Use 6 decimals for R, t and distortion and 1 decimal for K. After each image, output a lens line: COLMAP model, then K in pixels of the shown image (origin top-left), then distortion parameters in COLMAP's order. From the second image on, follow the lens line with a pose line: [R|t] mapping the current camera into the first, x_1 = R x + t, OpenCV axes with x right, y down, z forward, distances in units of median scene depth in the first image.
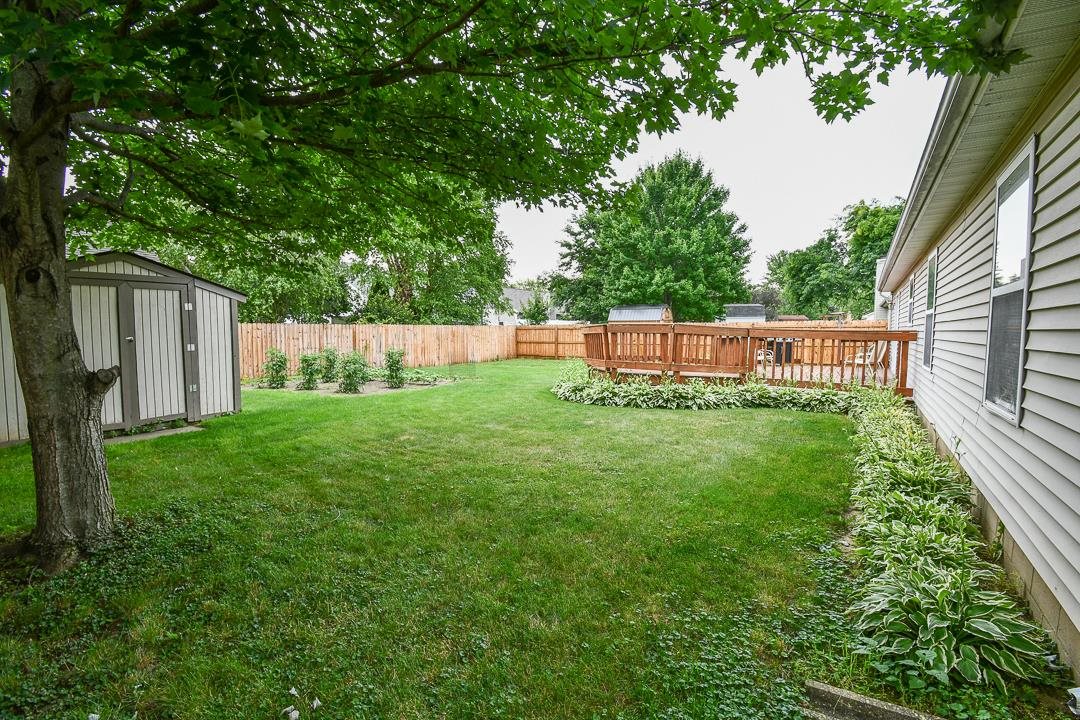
lens RADIAL K [[492.7, 0, 539.8], [0, 492.7, 362.9], [0, 0, 1]] dist [0.012018, -0.022499]
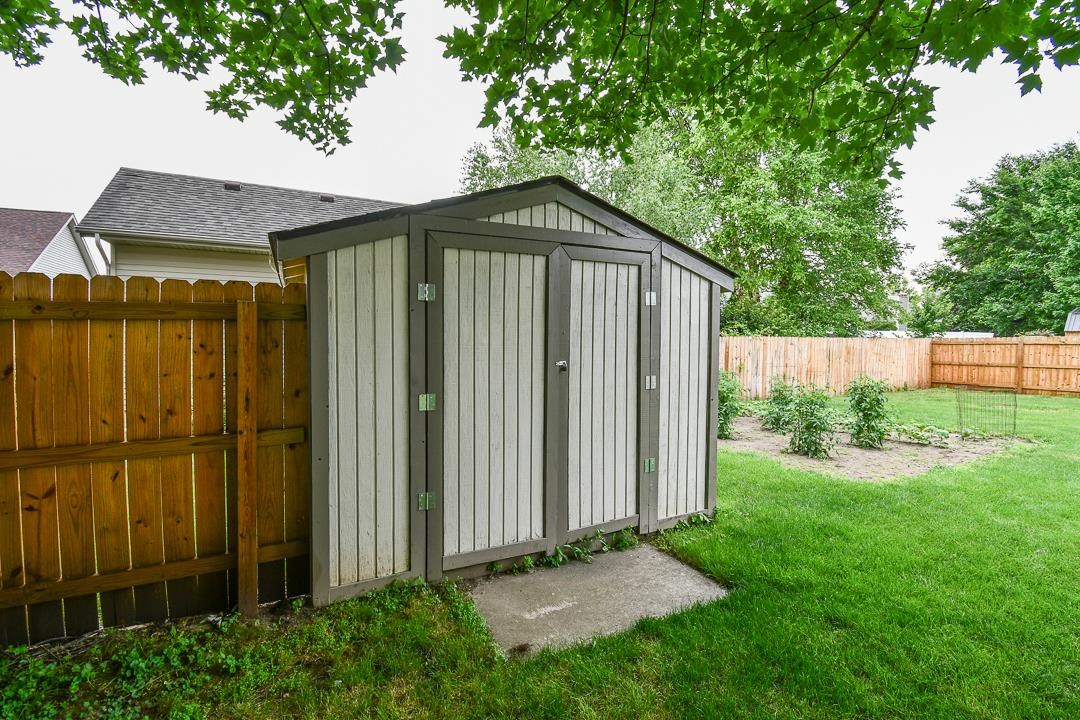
lens RADIAL K [[492.7, 0, 539.8], [0, 492.7, 362.9], [0, 0, 1]] dist [0.012018, -0.022499]
pose [[0.864016, 0.025739, -0.502806, -0.138211], [-0.038913, 0.999119, -0.015722, -0.009495], [0.501959, 0.033150, 0.864256, 0.129747]]
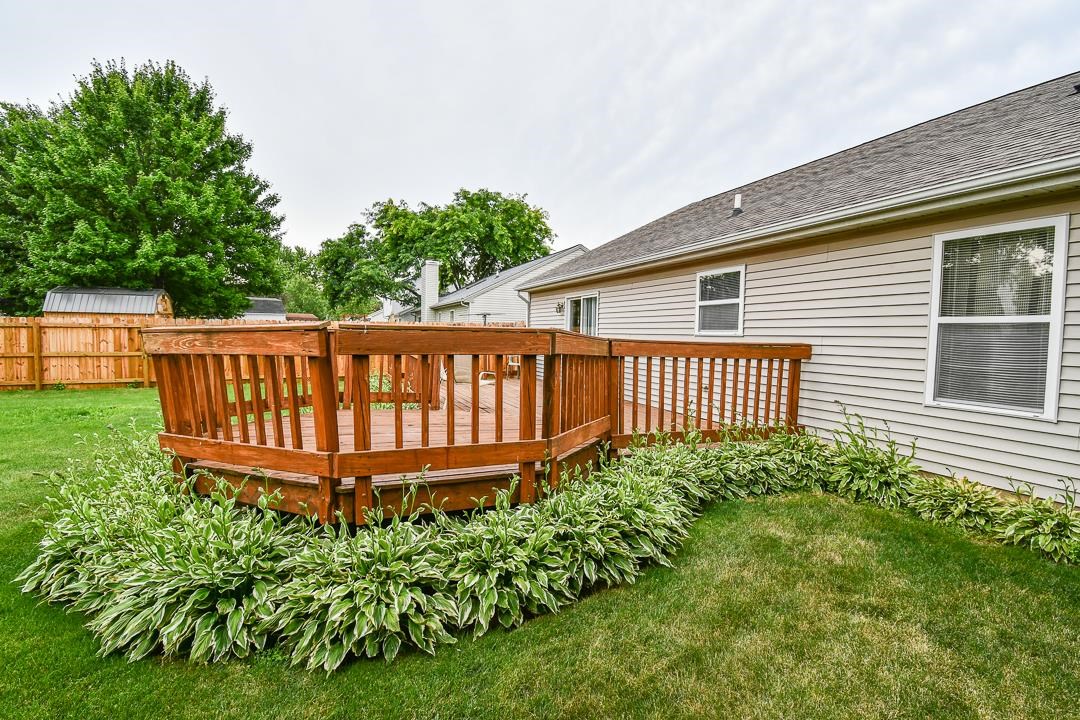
lens RADIAL K [[492.7, 0, 539.8], [0, 492.7, 362.9], [0, 0, 1]] dist [0.012018, -0.022499]
pose [[0.558155, -0.043745, 0.828583, -0.009066], [0.041479, 0.998832, 0.024791, -0.017976], [-0.828699, 0.020531, 0.559317, 0.228790]]
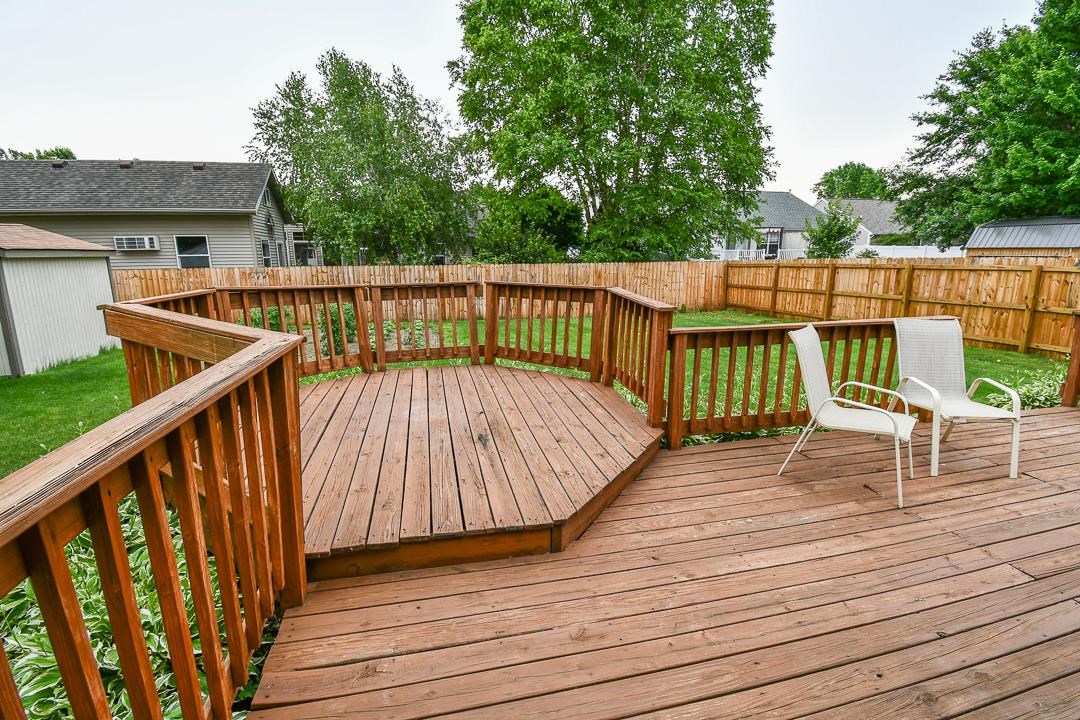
lens RADIAL K [[492.7, 0, 539.8], [0, 492.7, 362.9], [0, 0, 1]] dist [0.012018, -0.022499]
pose [[0.728249, 0.134347, -0.672015, 0.189560], [-0.036784, 0.986846, 0.157424, -0.028361], [0.684325, -0.089924, 0.723611, 0.270233]]
